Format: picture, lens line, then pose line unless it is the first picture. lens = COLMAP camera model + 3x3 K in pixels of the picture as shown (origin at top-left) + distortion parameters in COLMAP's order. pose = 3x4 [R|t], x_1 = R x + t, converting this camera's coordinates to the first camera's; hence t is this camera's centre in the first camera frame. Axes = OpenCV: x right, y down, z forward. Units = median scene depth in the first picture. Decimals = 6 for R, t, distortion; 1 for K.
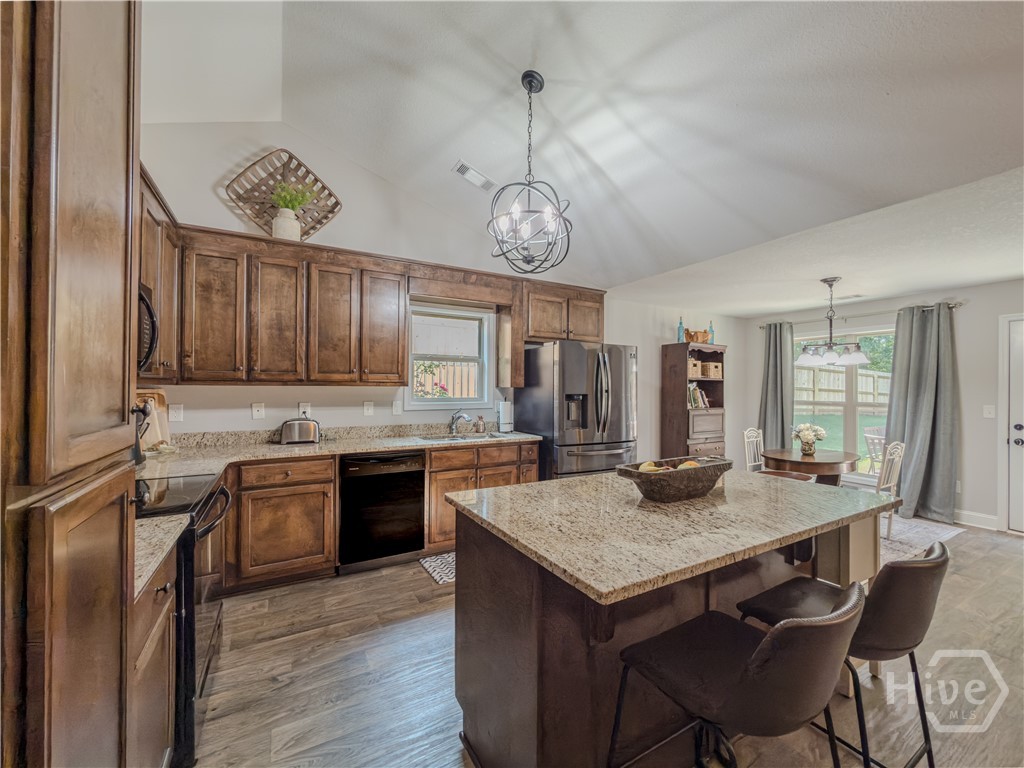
lens RADIAL K [[411.1, 0, 512.1], [0, 411.1, 384.5], [0, 0, 1]] dist [0.000376, 0.000038]
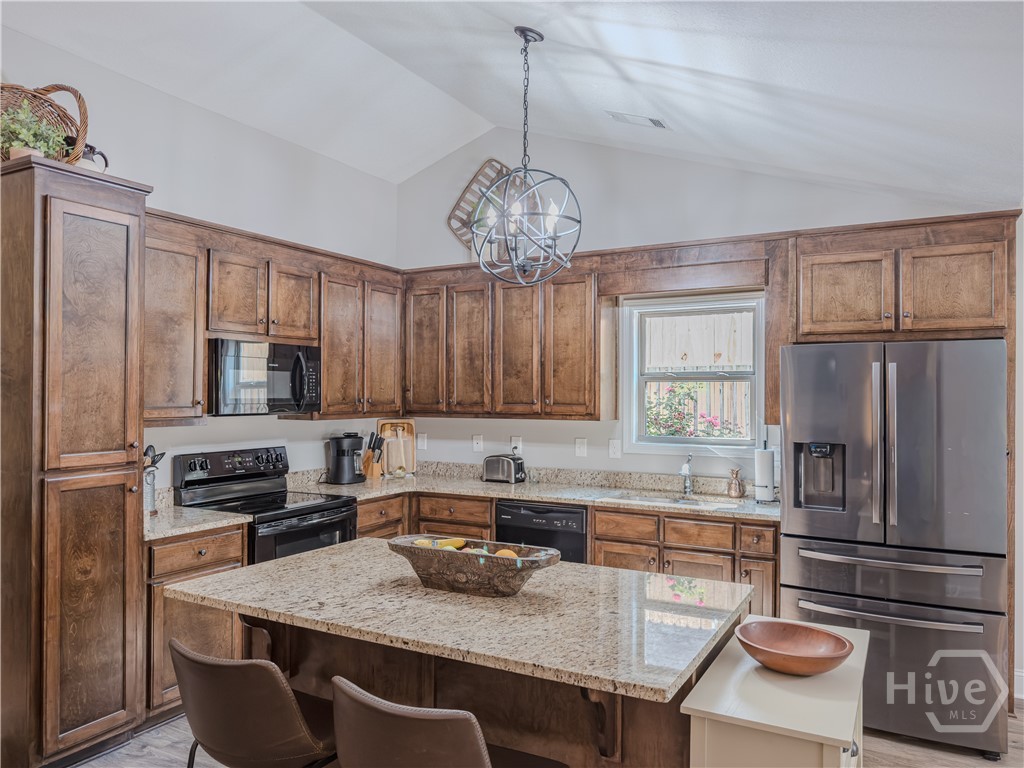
lens RADIAL K [[723.4, 0, 513.9], [0, 723.4, 388.6], [0, 0, 1]] dist [-0.004685, -0.000790]
pose [[0.528726, -0.011398, -0.848716, 0.896509], [0.006998, 0.999934, -0.009069, -0.049753], [0.848764, -0.001144, 0.528771, 0.204696]]
